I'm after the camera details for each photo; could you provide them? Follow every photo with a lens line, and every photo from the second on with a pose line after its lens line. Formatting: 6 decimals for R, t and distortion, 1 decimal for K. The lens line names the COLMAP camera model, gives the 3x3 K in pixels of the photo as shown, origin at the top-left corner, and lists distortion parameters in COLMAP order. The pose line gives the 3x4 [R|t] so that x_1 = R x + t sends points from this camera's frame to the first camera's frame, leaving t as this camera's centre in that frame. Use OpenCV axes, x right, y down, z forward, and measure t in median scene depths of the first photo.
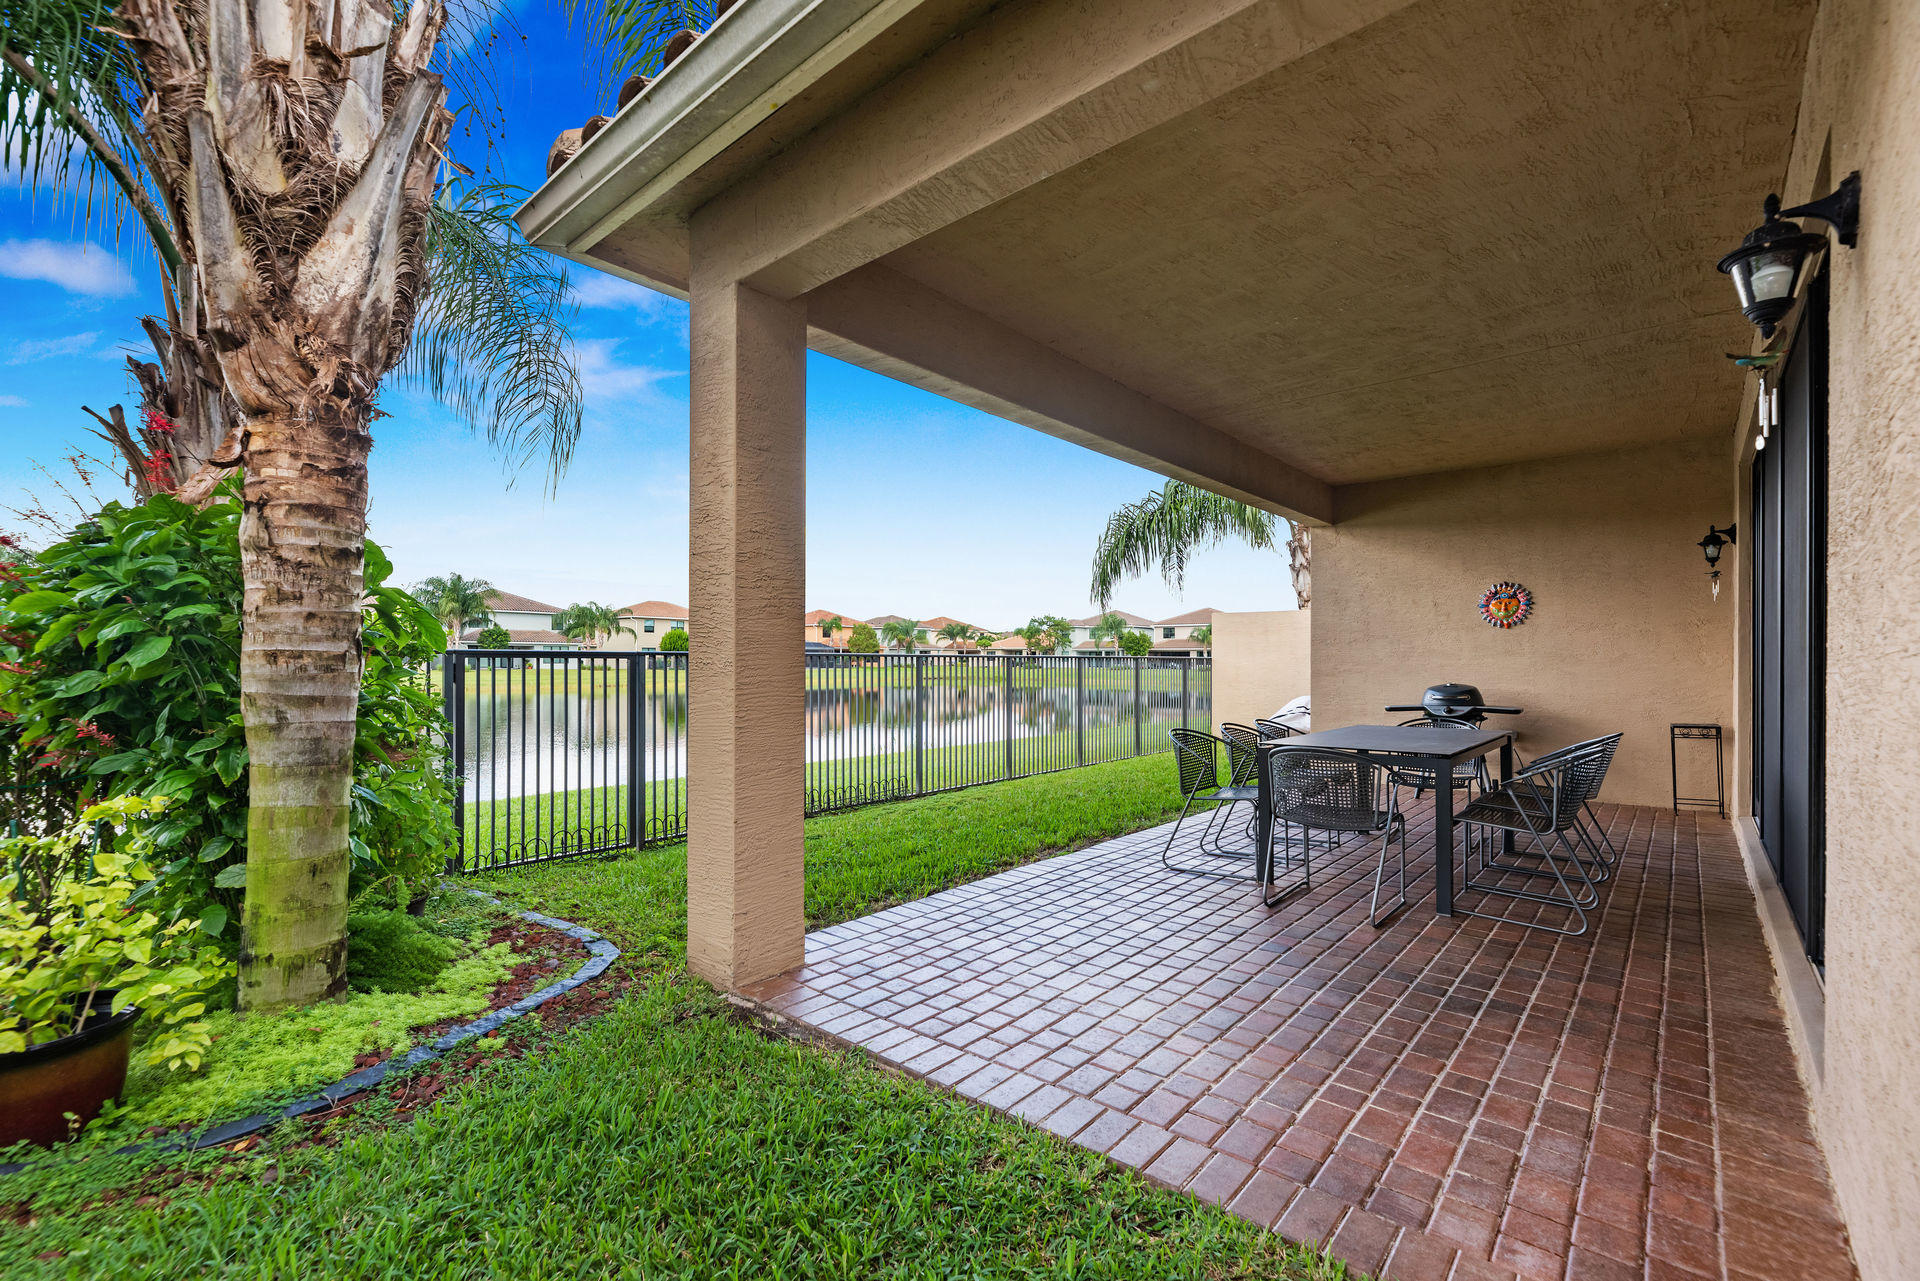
lens RADIAL K [[841.2, 0, 957.3], [0, 841.2, 648.2], [0, 0, 1]] dist [0.001071, 0.000080]
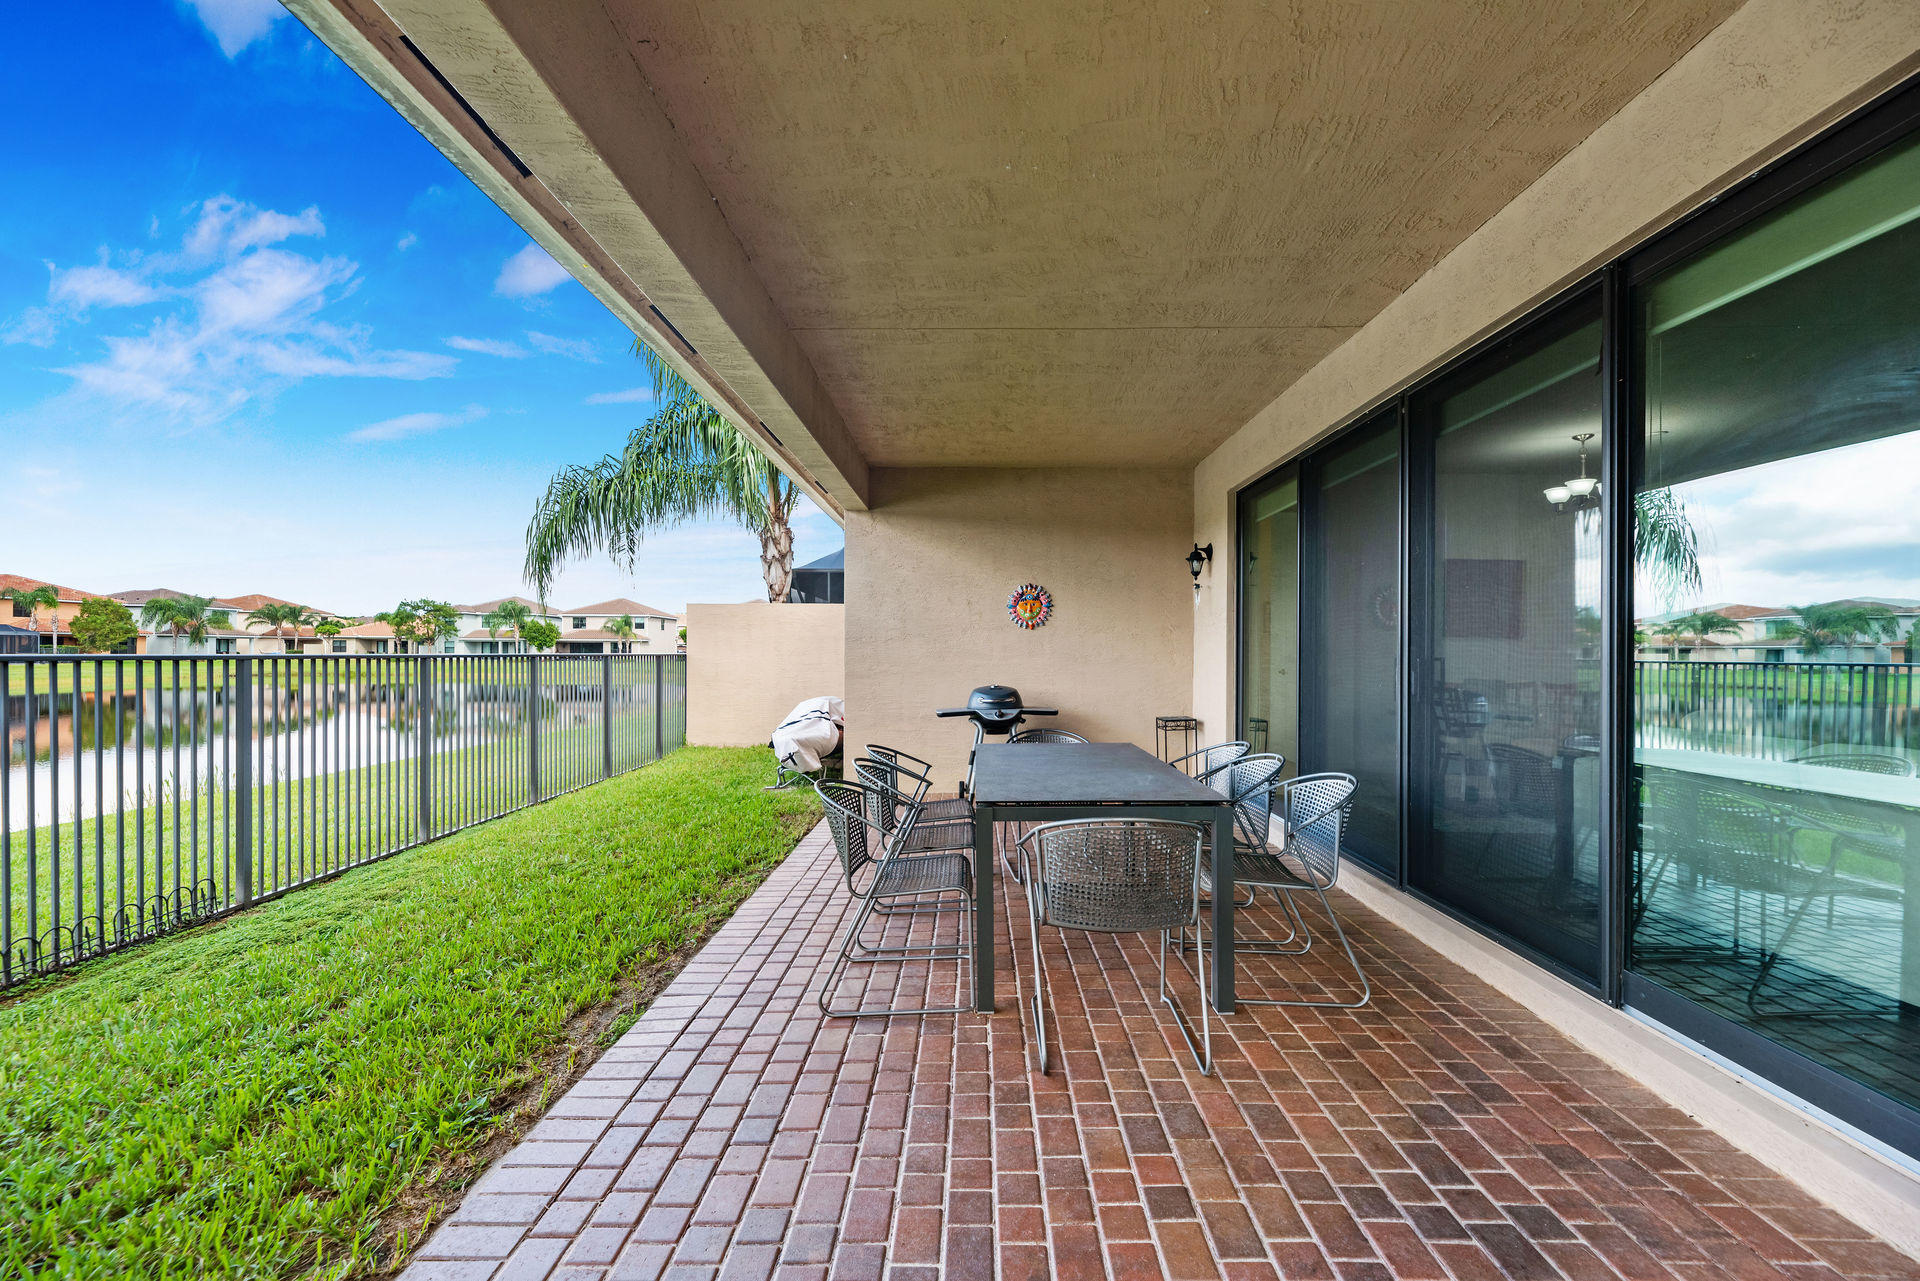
lens RADIAL K [[795.0, 0, 974.0], [0, 795.0, 653.1], [0, 0, 1]] dist [-0.002572, 0.000133]
pose [[0.751823, -0.000163, 0.659365, -0.027665], [-0.011192, 0.999853, 0.013008, -0.006041], [-0.659270, -0.017160, 0.751710, 0.284310]]
